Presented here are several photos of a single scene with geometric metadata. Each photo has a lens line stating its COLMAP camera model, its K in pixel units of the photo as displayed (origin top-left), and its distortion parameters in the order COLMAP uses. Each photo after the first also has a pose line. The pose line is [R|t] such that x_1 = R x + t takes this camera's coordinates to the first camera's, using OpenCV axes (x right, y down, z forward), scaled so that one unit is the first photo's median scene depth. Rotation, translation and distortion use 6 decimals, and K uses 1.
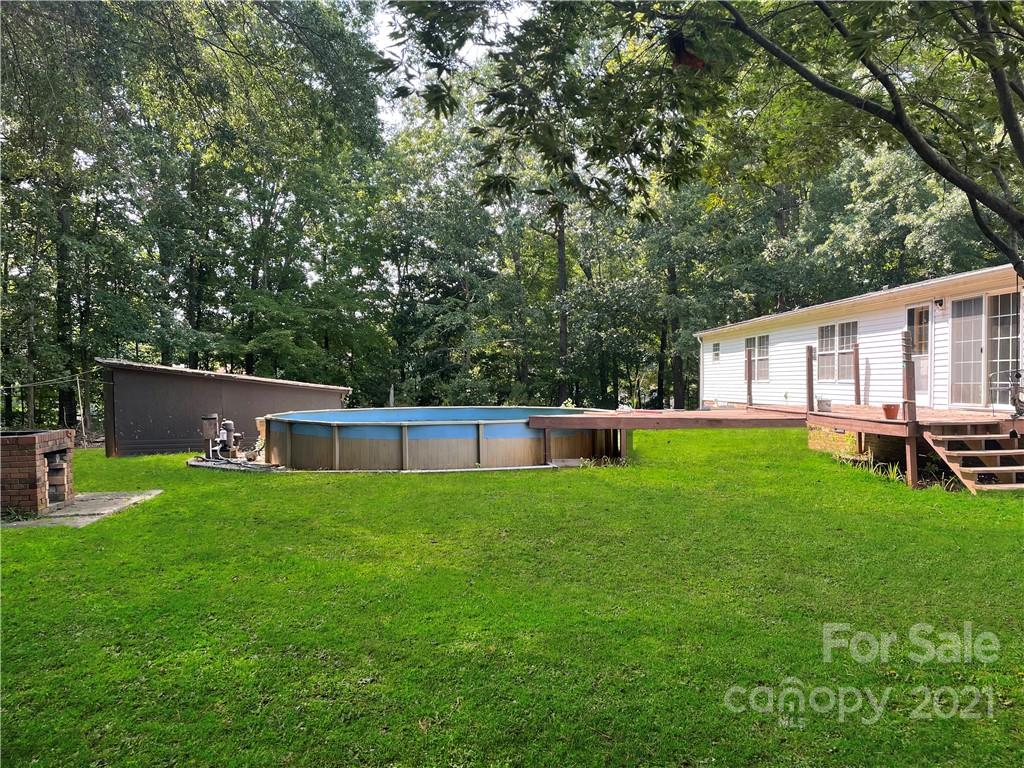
lens RADIAL K [[767.1, 0, 512.0], [0, 767.1, 384.0], [0, 0, 1]] dist [0.002617, 0.000519]
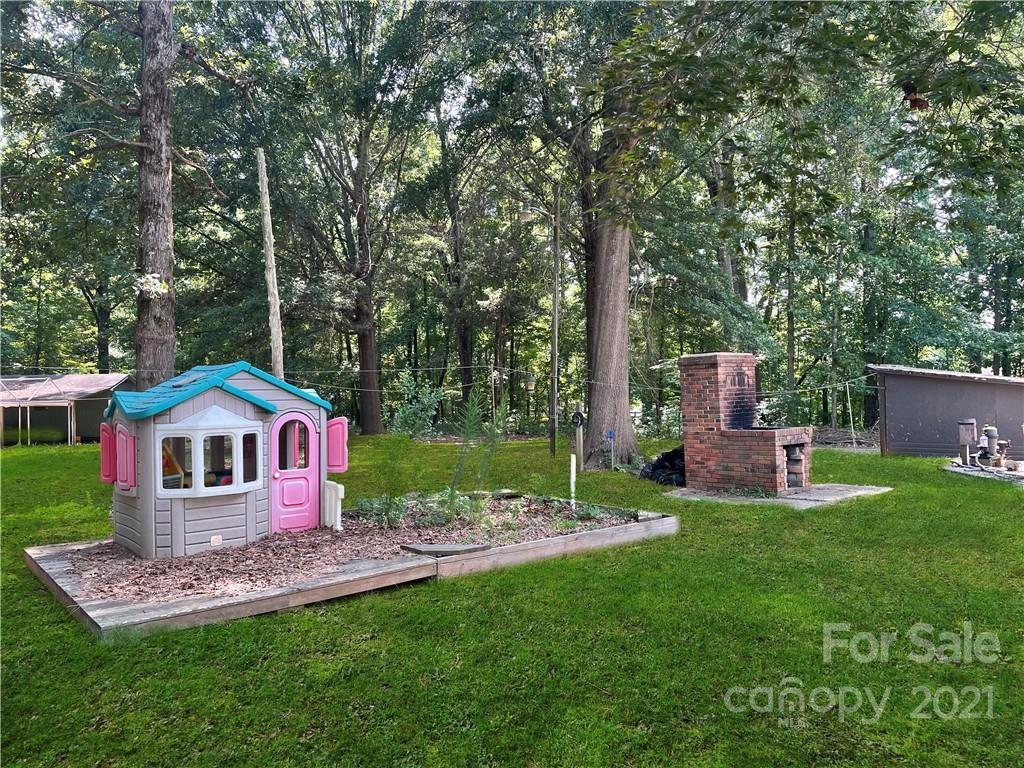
lens RADIAL K [[767.1, 0, 512.0], [0, 767.1, 384.0], [0, 0, 1]] dist [0.002617, 0.000519]
pose [[0.518846, -0.008244, -0.854828, 0.142539], [0.002813, 0.999965, -0.007937, 0.001110], [0.854863, 0.001713, 0.518851, 0.003380]]
